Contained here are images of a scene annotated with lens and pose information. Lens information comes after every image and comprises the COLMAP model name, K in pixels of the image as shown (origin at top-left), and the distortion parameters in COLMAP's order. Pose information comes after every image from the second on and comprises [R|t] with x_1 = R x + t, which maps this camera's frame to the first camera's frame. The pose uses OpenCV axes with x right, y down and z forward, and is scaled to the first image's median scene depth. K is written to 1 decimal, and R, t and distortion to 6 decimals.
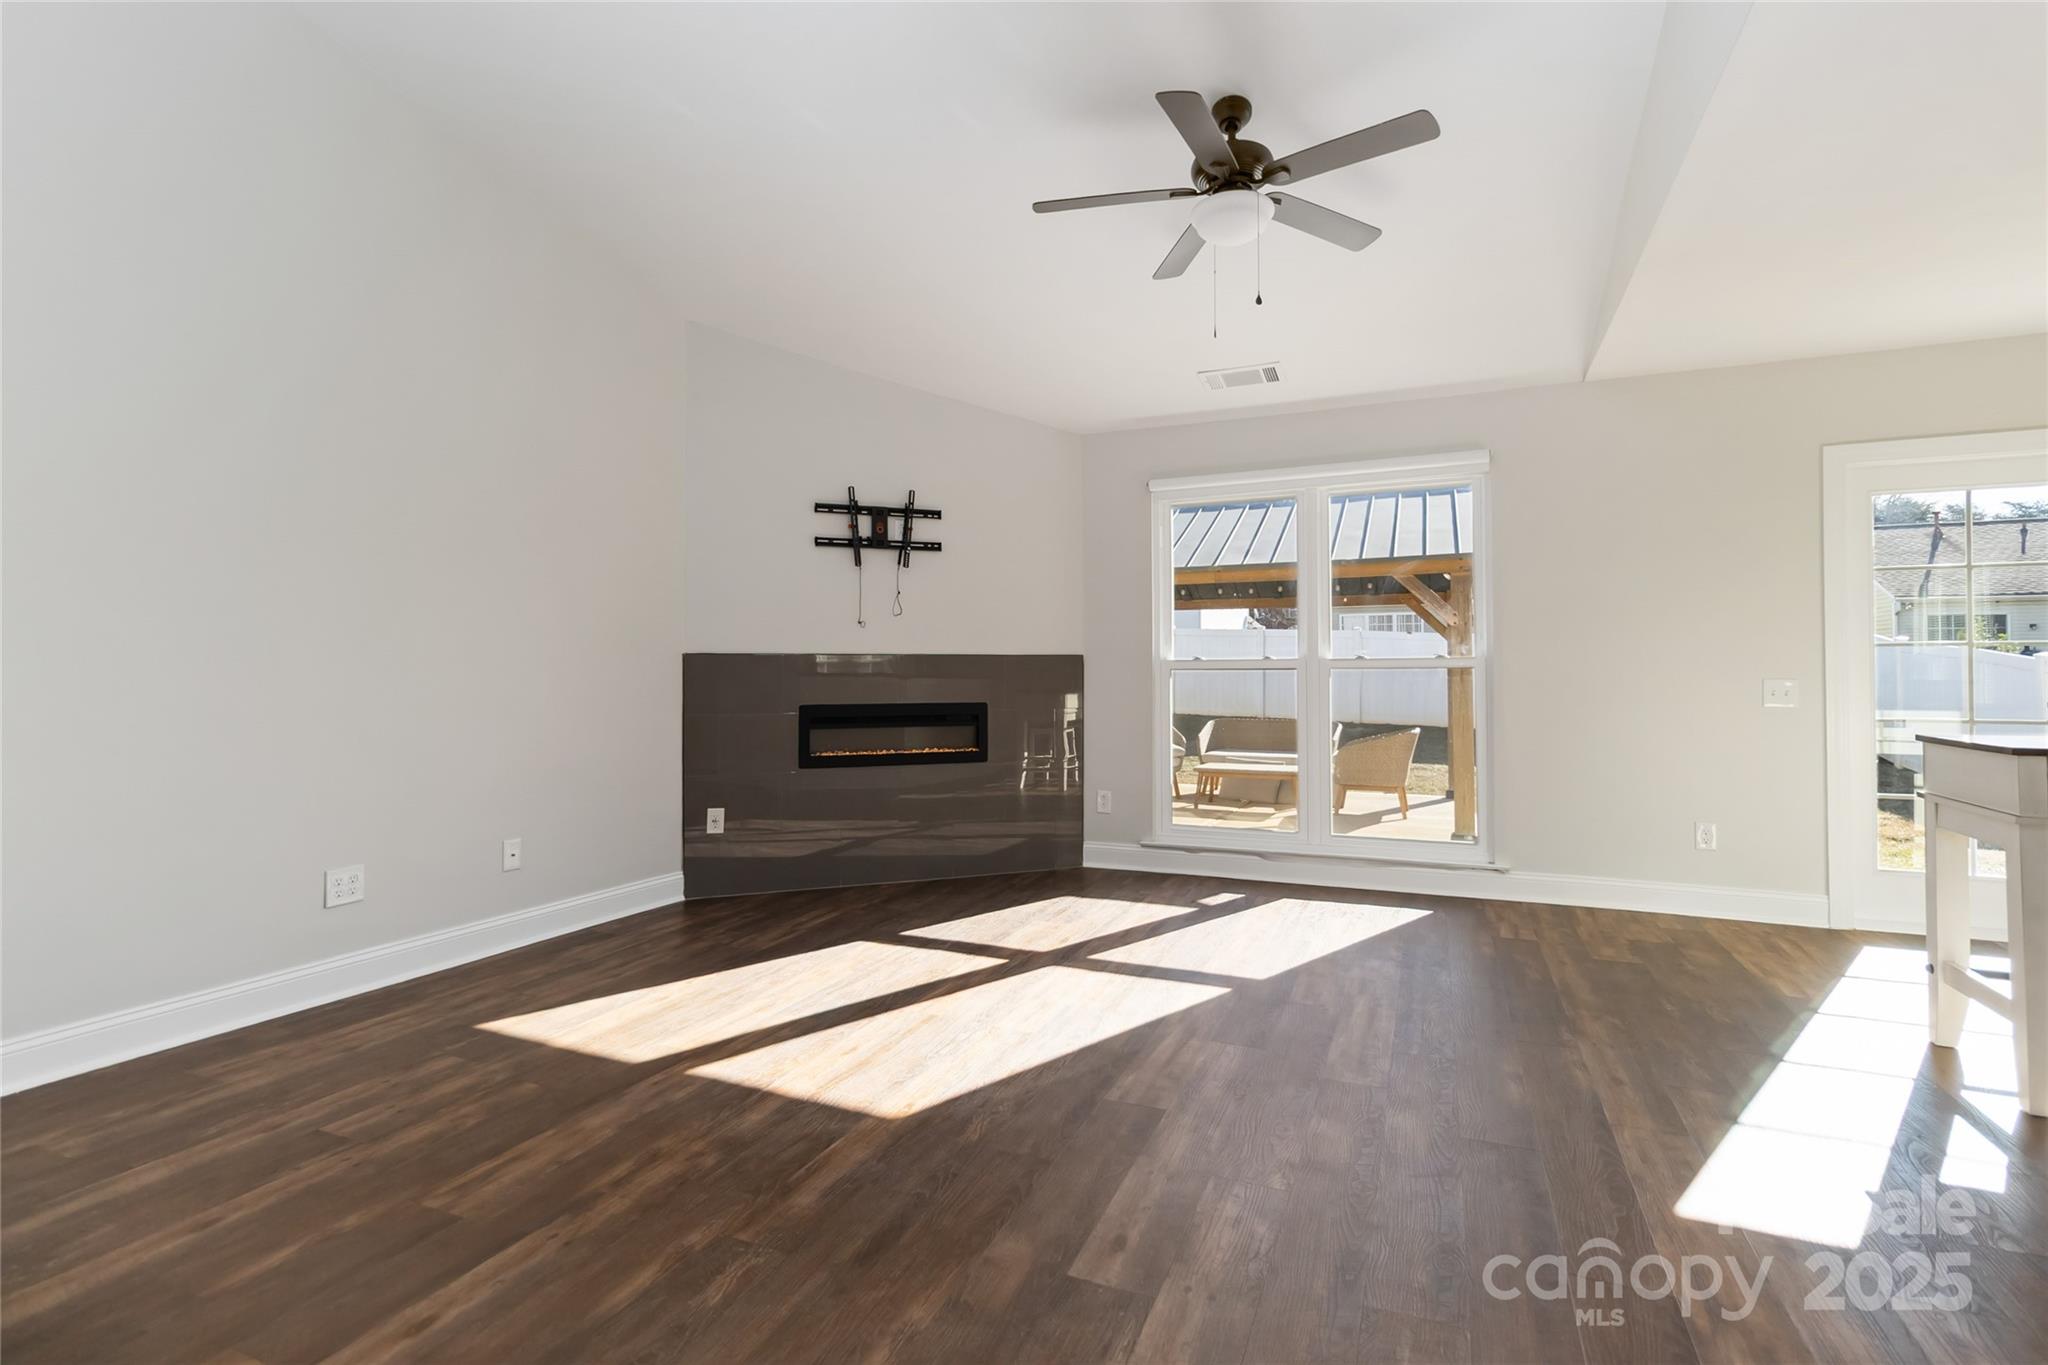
lens RADIAL K [[960.8, 0, 1062.1], [0, 960.8, 644.7], [0, 0, 1]] dist [-0.000362, -0.000006]
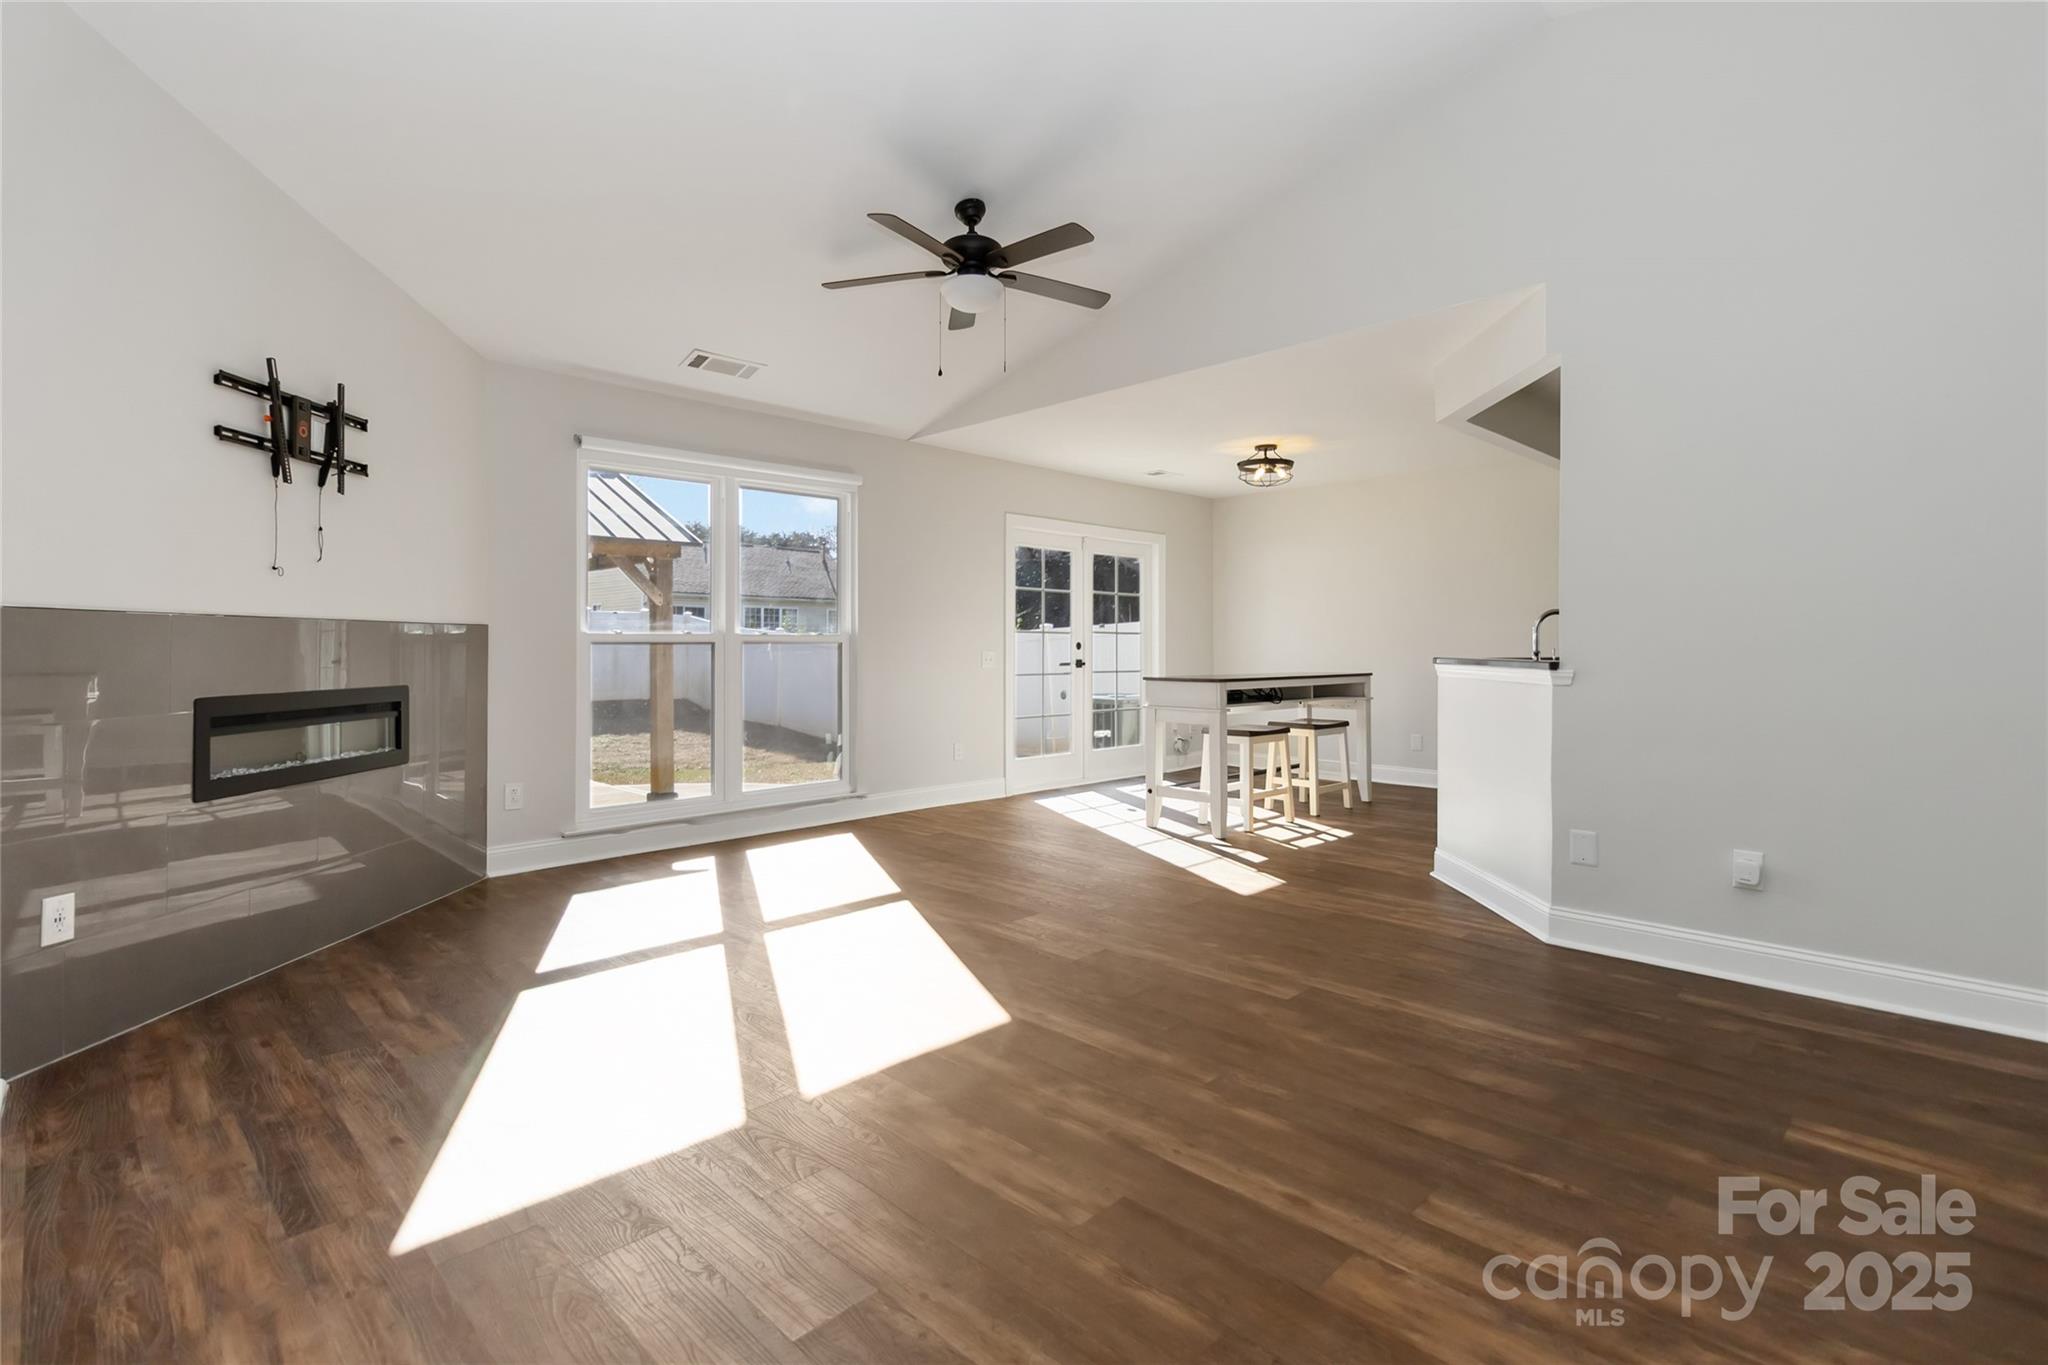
lens RADIAL K [[939.9, 0, 1026.7], [0, 939.9, 639.1], [0, 0, 1]] dist [0.001139, 0.000385]
pose [[0.374268, 0.010157, 0.927265, -0.615616], [-0.027934, 0.999610, 0.000326, 0.010512], [-0.926900, -0.026024, 0.374406, 0.287081]]
